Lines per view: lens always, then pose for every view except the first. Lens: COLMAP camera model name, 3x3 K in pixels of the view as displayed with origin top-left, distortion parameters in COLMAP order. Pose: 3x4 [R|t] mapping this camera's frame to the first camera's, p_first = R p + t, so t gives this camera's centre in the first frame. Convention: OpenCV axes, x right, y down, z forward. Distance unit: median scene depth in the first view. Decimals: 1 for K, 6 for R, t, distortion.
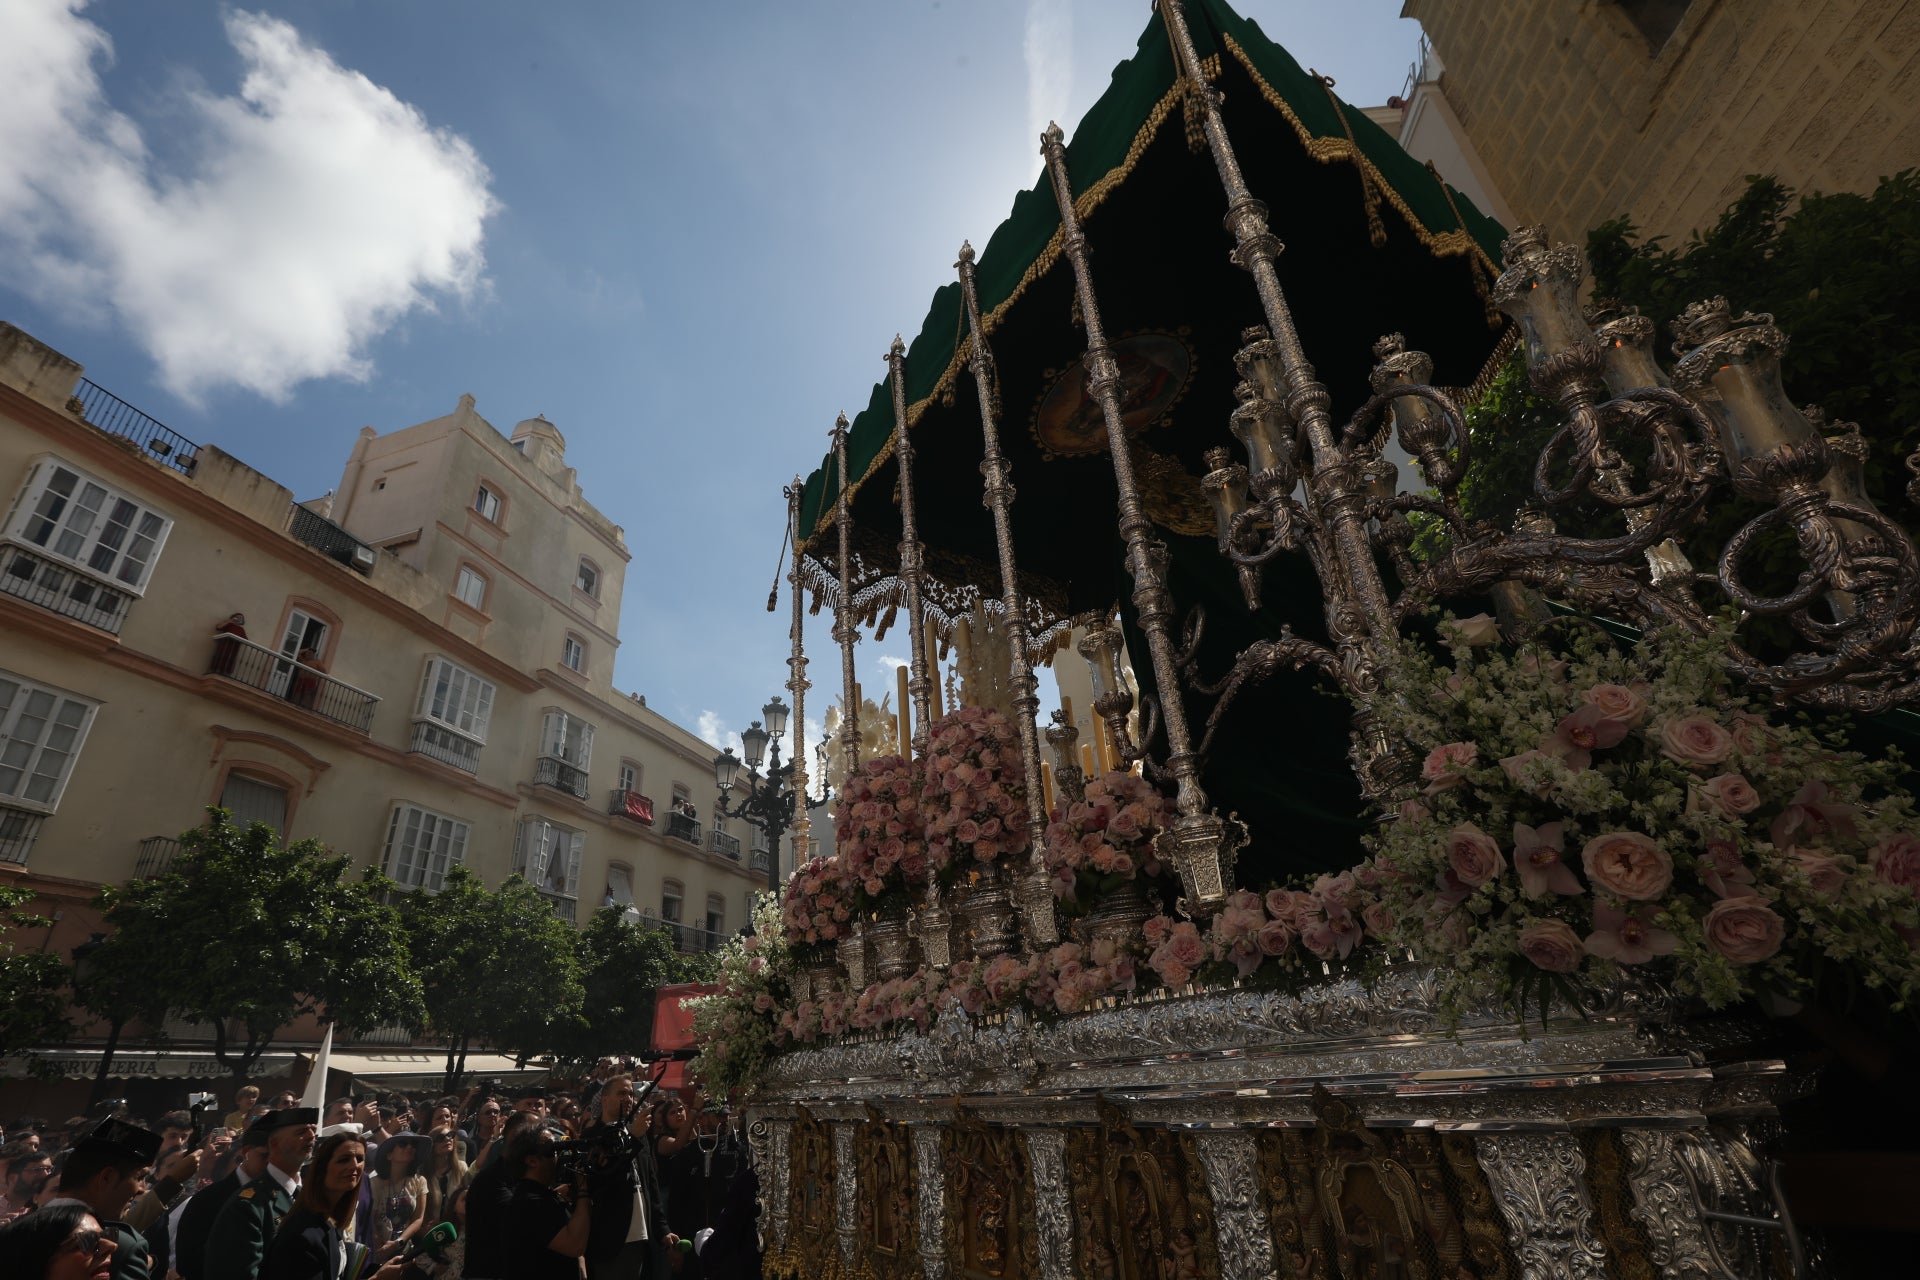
lens RADIAL K [[877.8, 0, 973.0], [0, 877.8, 633.0], [0, 0, 1]] dist [-0.033117, 0.005992]
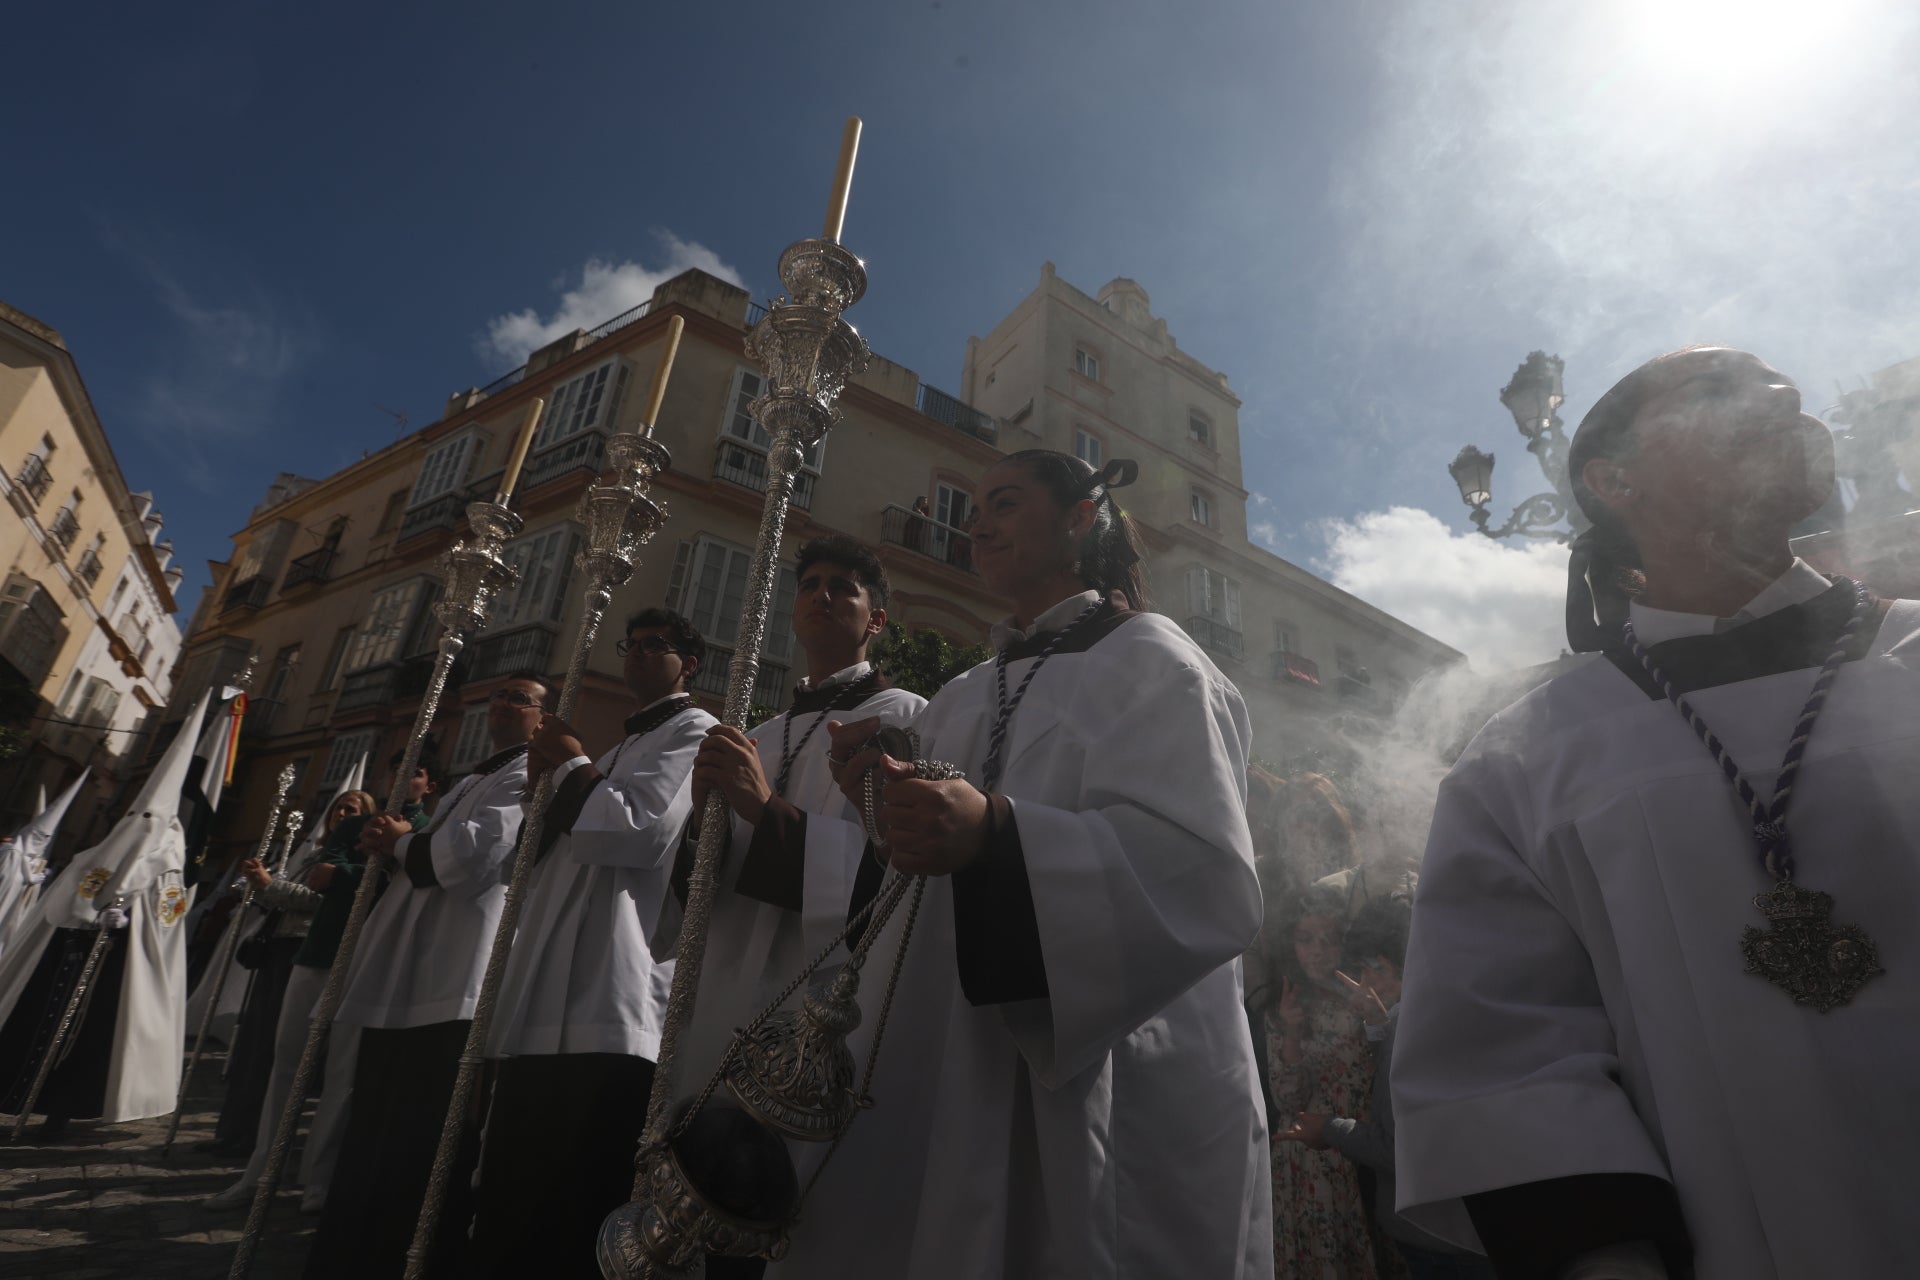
lens RADIAL K [[877.8, 0, 955.5], [0, 877.8, 631.5], [0, 0, 1]] dist [-0.033117, 0.005992]
pose [[0.759759, -0.138743, -0.635230, -0.154214], [0.176786, 0.984243, -0.003531, 0.174409], [0.625711, -0.109617, 0.772315, 0.213437]]
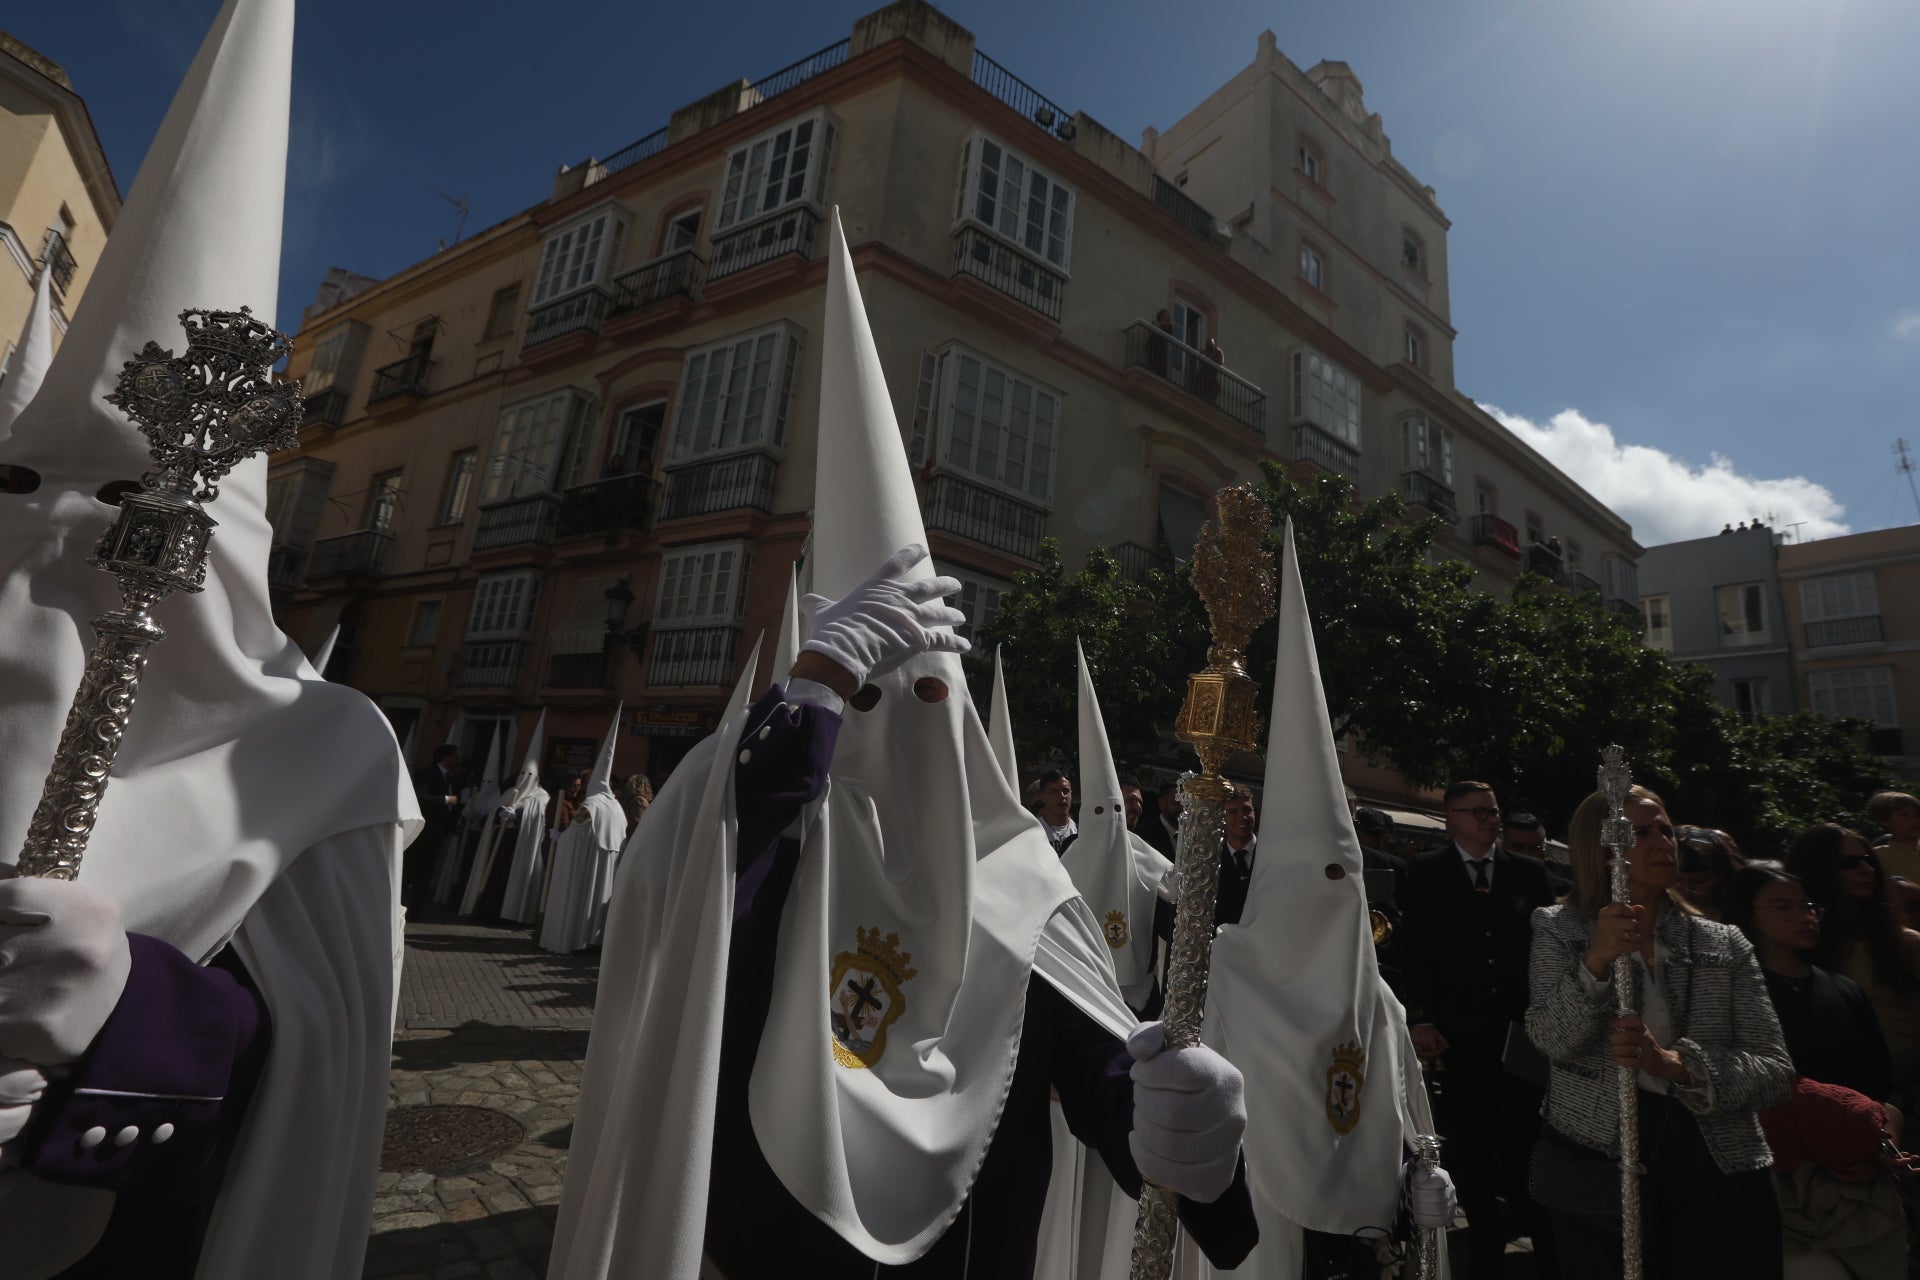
lens RADIAL K [[877.8, 0, 949.4], [0, 877.8, 633.6], [0, 0, 1]] dist [-0.033117, 0.005992]
pose [[0.768095, -0.004838, -0.640318, -0.460280], [0.144519, 0.975481, 0.165988, 0.139049], [0.623815, -0.220032, 0.749961, 0.153864]]
